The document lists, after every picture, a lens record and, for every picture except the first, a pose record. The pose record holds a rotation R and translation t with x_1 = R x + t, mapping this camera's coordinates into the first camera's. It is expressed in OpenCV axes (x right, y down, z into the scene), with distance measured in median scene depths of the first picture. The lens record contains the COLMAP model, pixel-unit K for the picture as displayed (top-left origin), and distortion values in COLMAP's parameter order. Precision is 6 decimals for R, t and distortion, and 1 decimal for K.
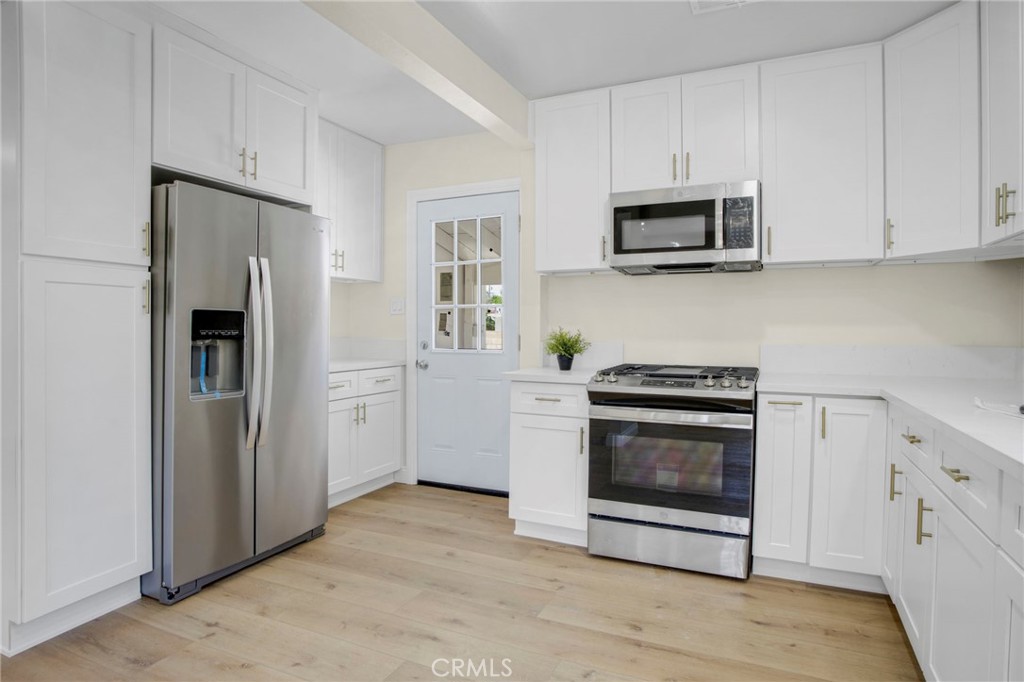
lens RADIAL K [[575.6, 0, 514.4], [0, 575.6, 332.2], [0, 0, 1]] dist [-0.076169, 0.045447]
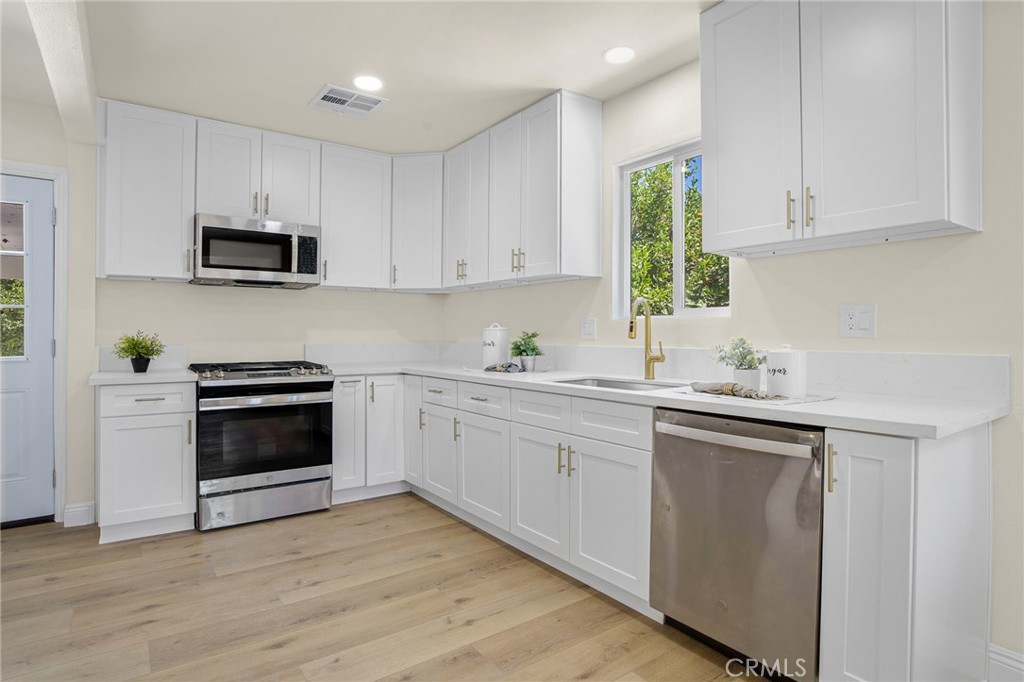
lens RADIAL K [[575.6, 0, 514.4], [0, 575.6, 332.2], [0, 0, 1]] dist [-0.076169, 0.045447]
pose [[0.469410, 0.003364, 0.882974, -0.603733], [0.010287, 0.999904, -0.009278, 0.011933], [-0.882920, 0.013438, 0.469330, -0.084187]]
